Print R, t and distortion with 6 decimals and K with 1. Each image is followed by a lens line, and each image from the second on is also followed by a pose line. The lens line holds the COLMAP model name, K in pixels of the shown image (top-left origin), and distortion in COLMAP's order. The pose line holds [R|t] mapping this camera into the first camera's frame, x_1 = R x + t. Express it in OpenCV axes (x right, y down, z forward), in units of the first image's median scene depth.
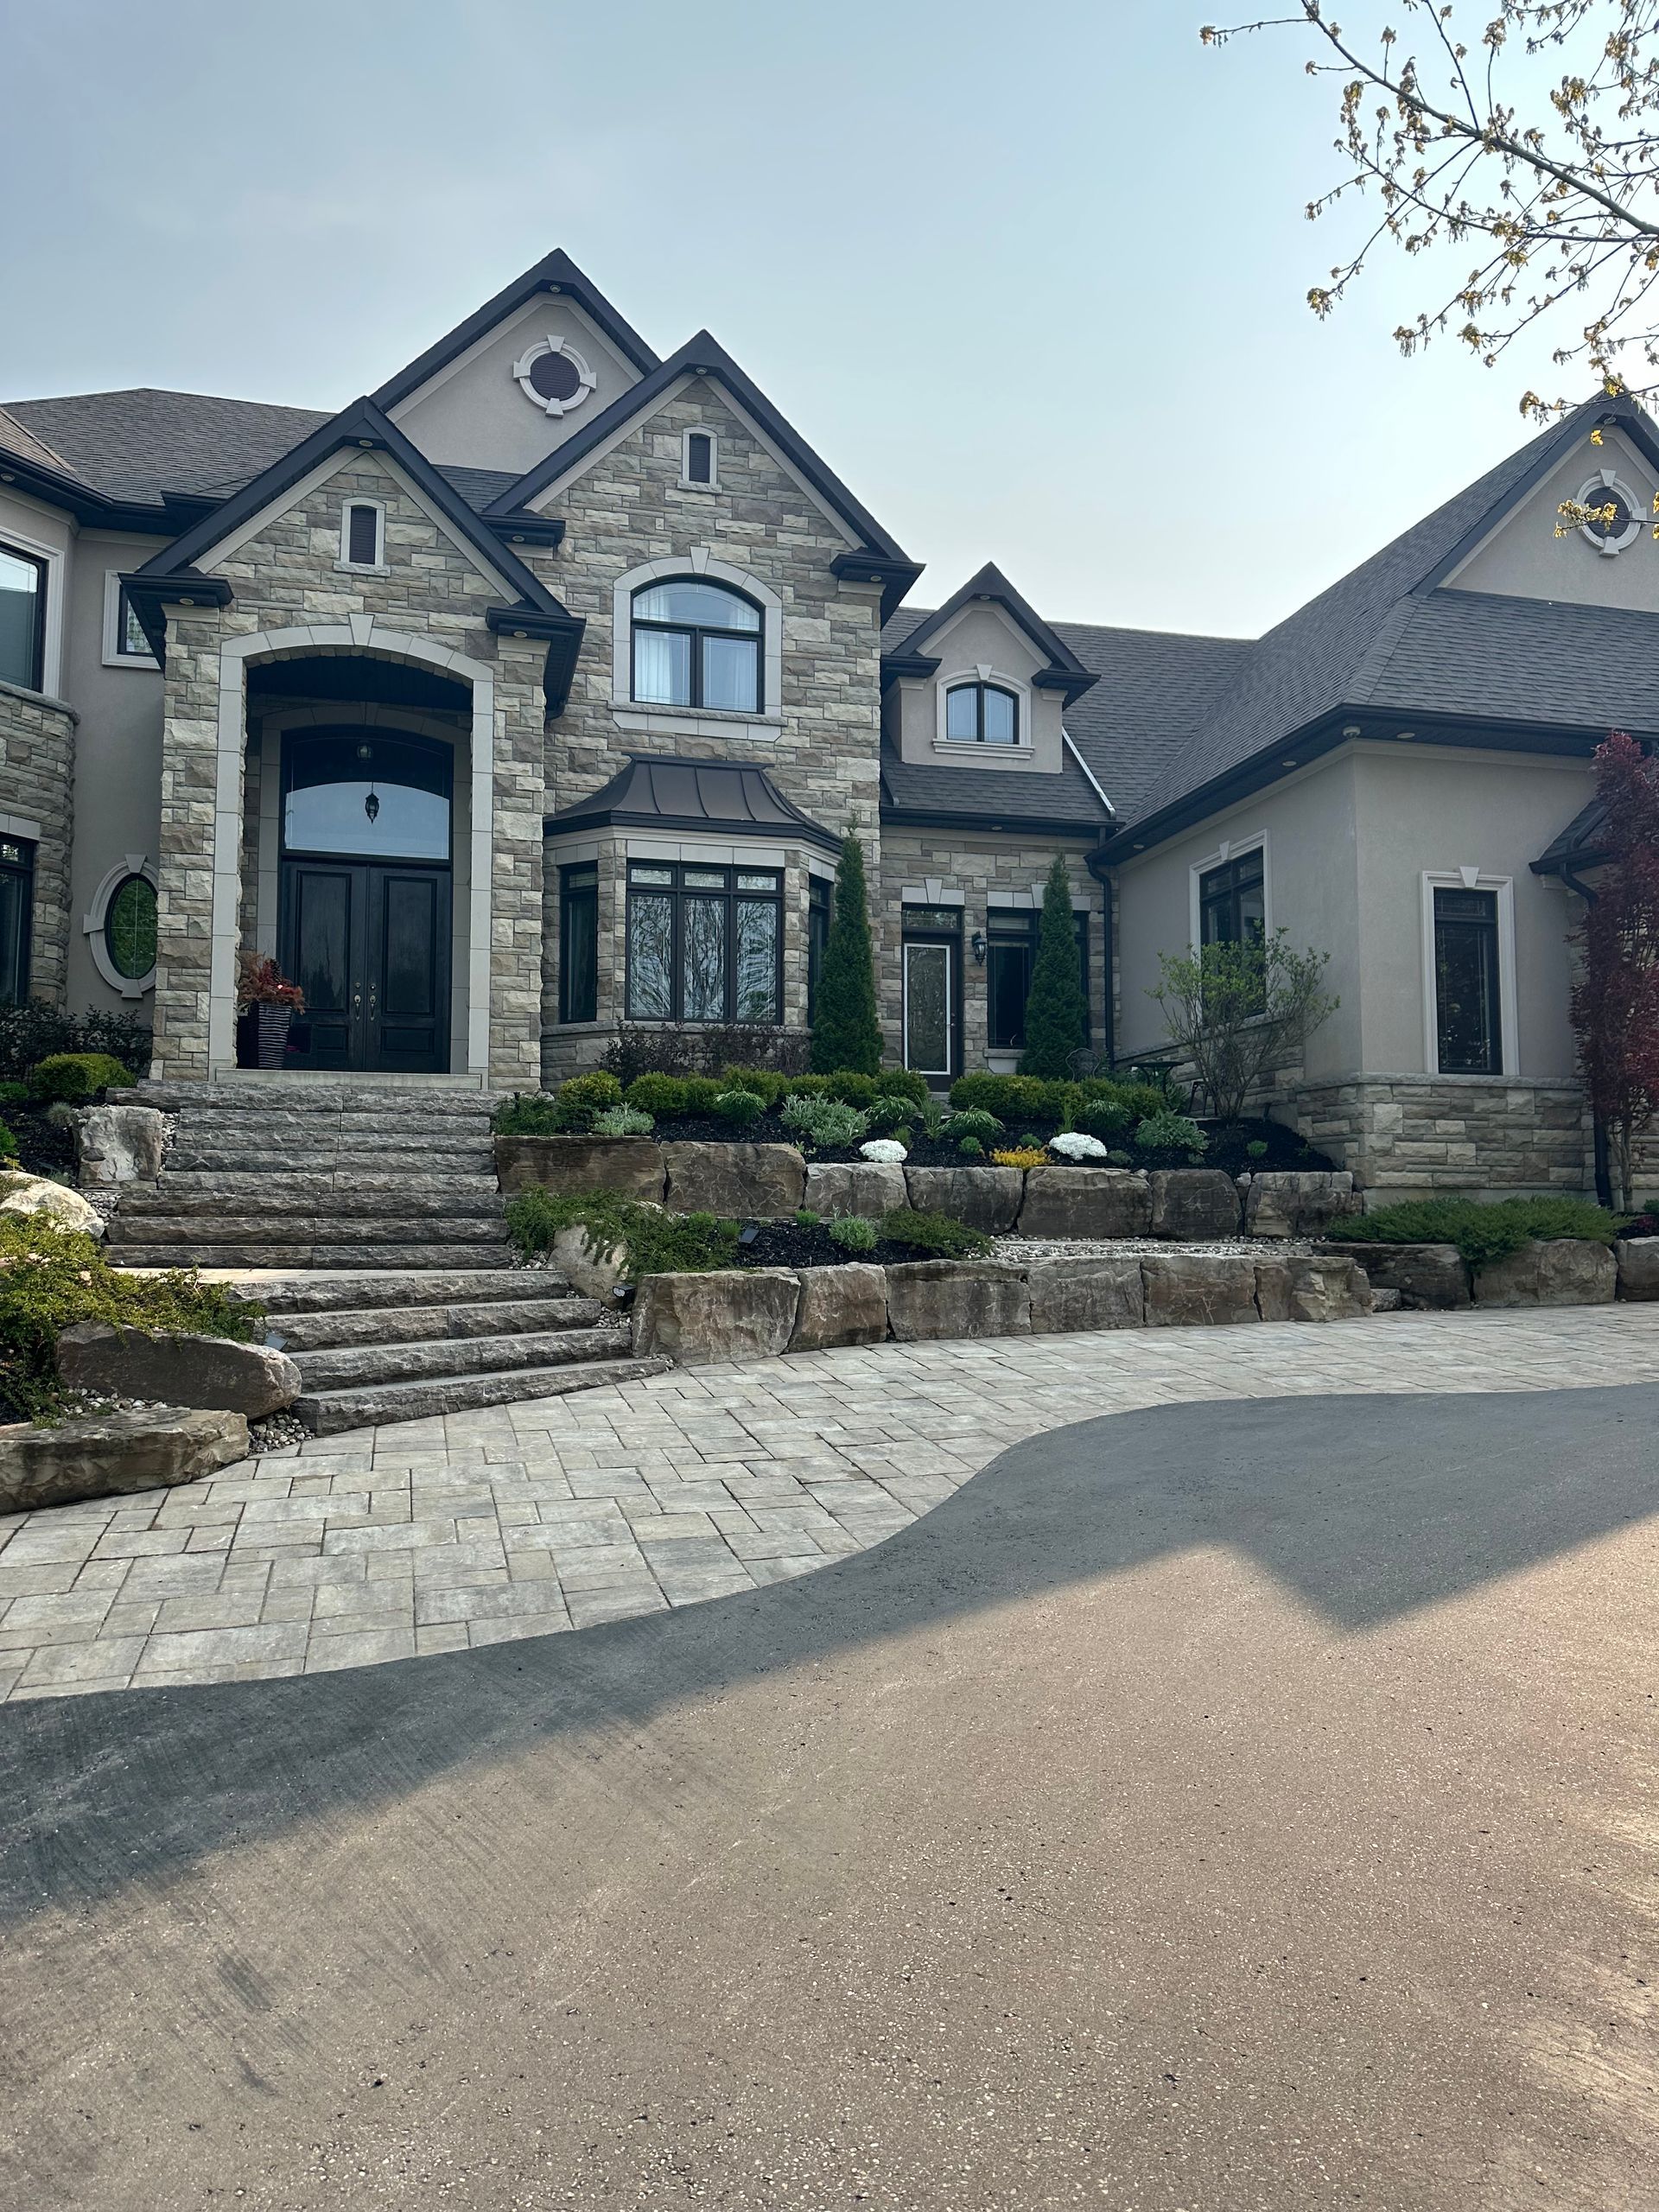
lens RADIAL K [[1506.9, 0, 829.5], [0, 1506.9, 1106.0], [0, 0, 1]] dist [0.180371, -0.388519]
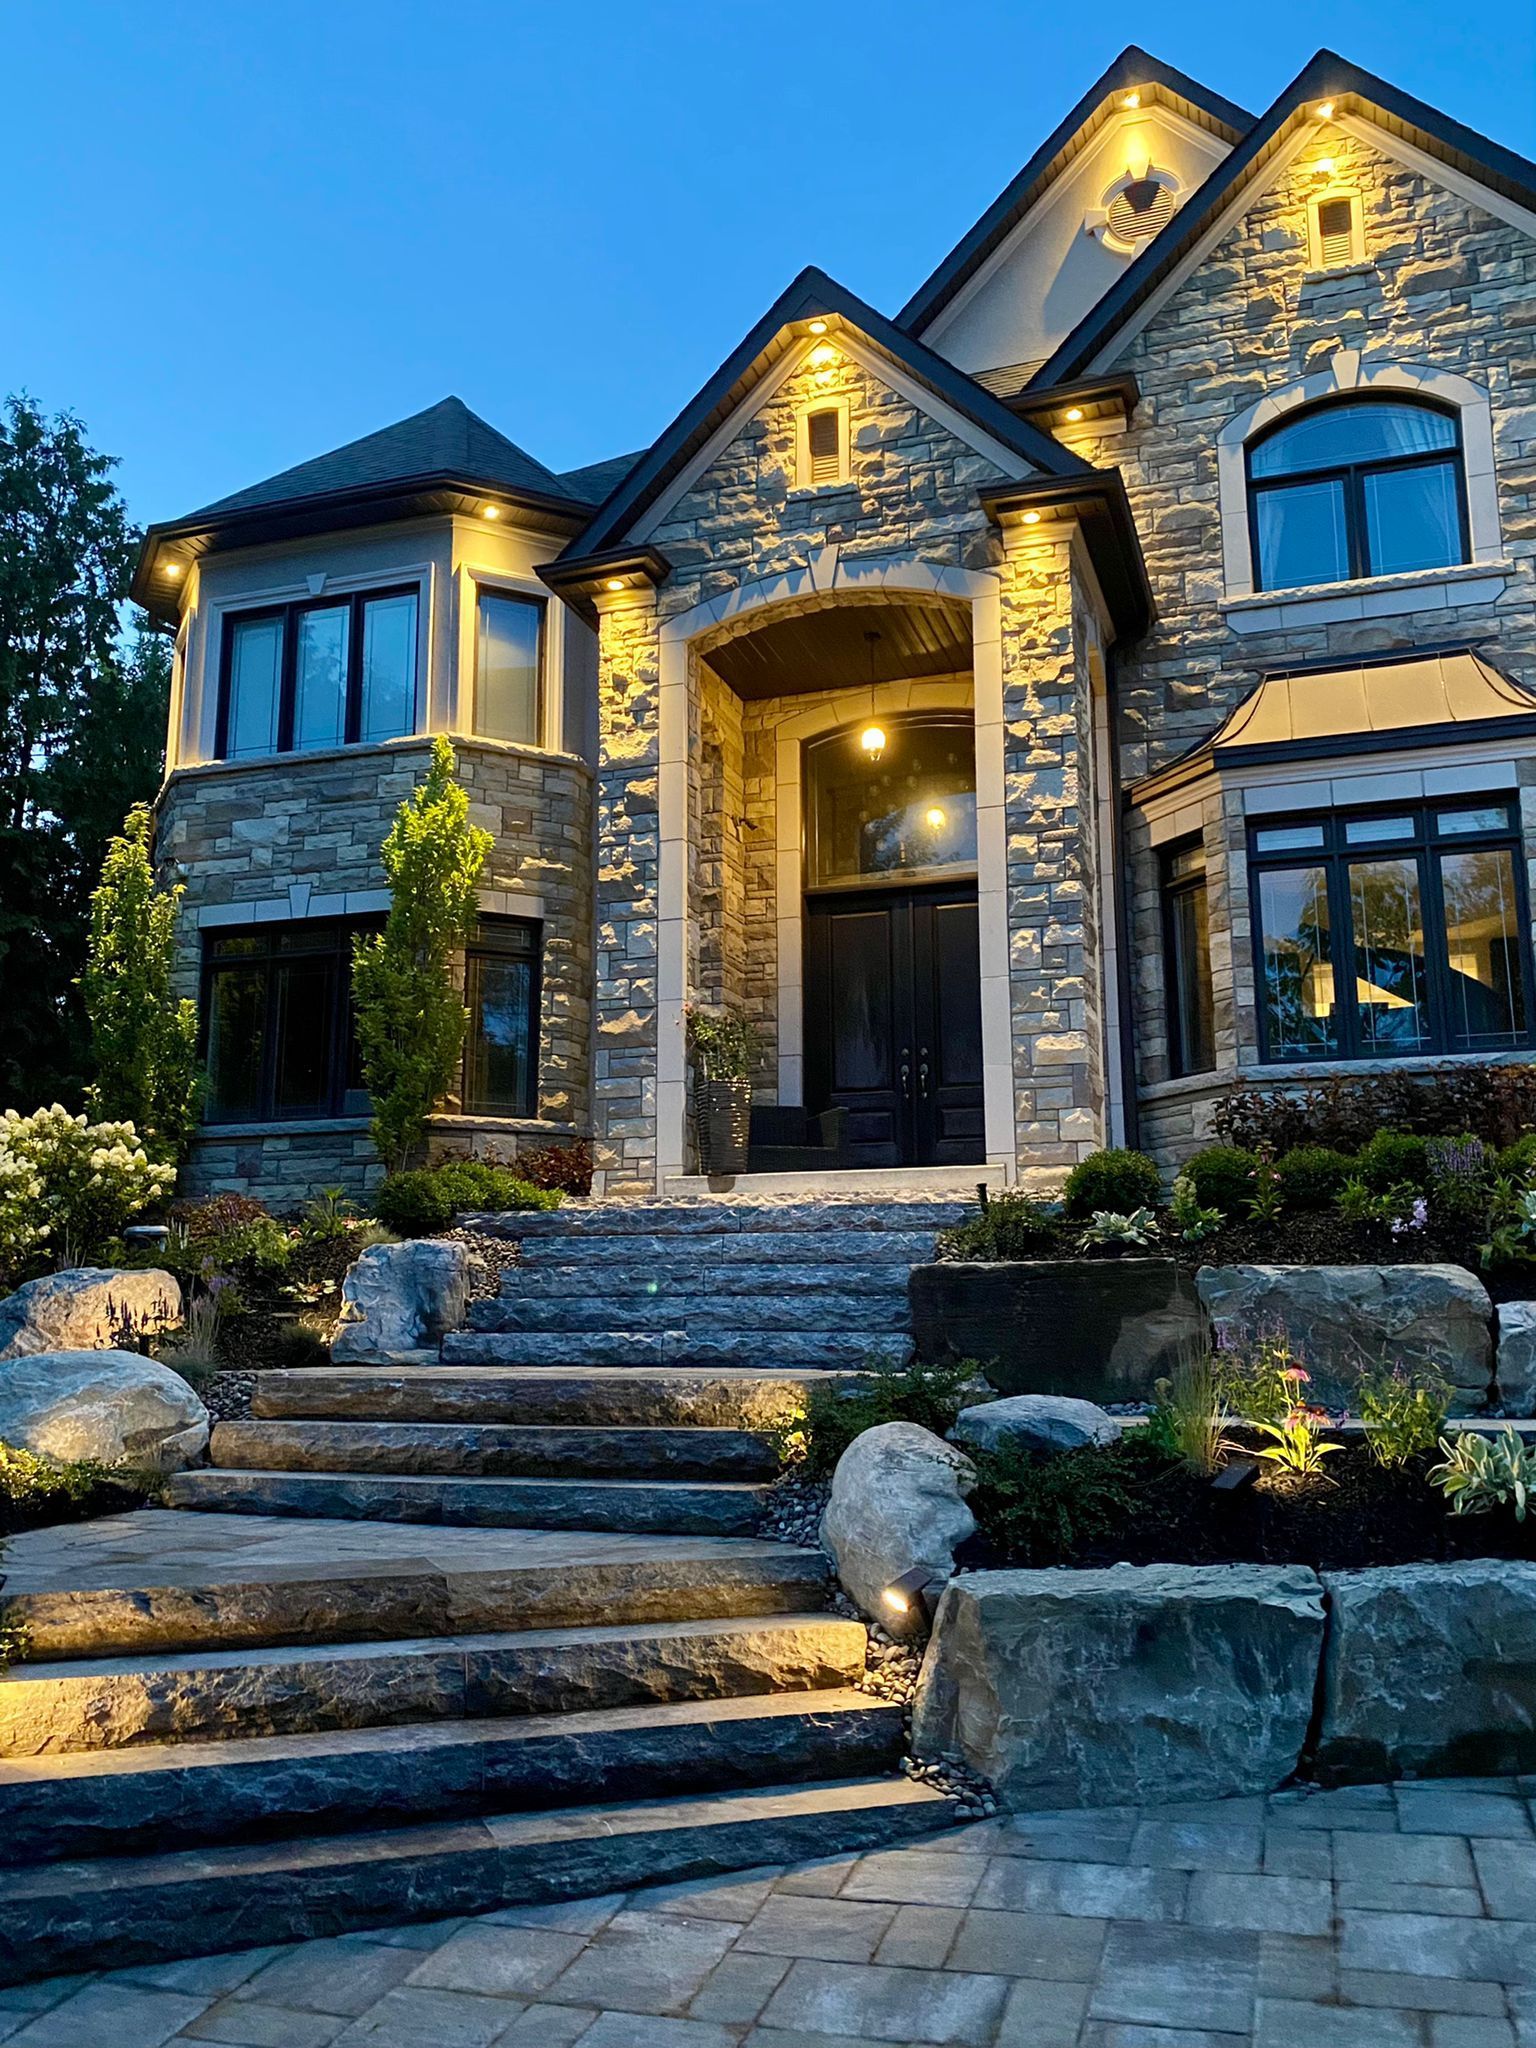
lens RADIAL K [[1782.6, 0, 653.1], [0, 1782.6, 1011.1], [0, 0, 1]] dist [0.105265, -0.189993]
pose [[0.841080, -0.107906, -0.530038, 0.071172], [0.049158, 0.991093, -0.123763, 0.002441], [0.538672, 0.078039, 0.838893, 0.300877]]
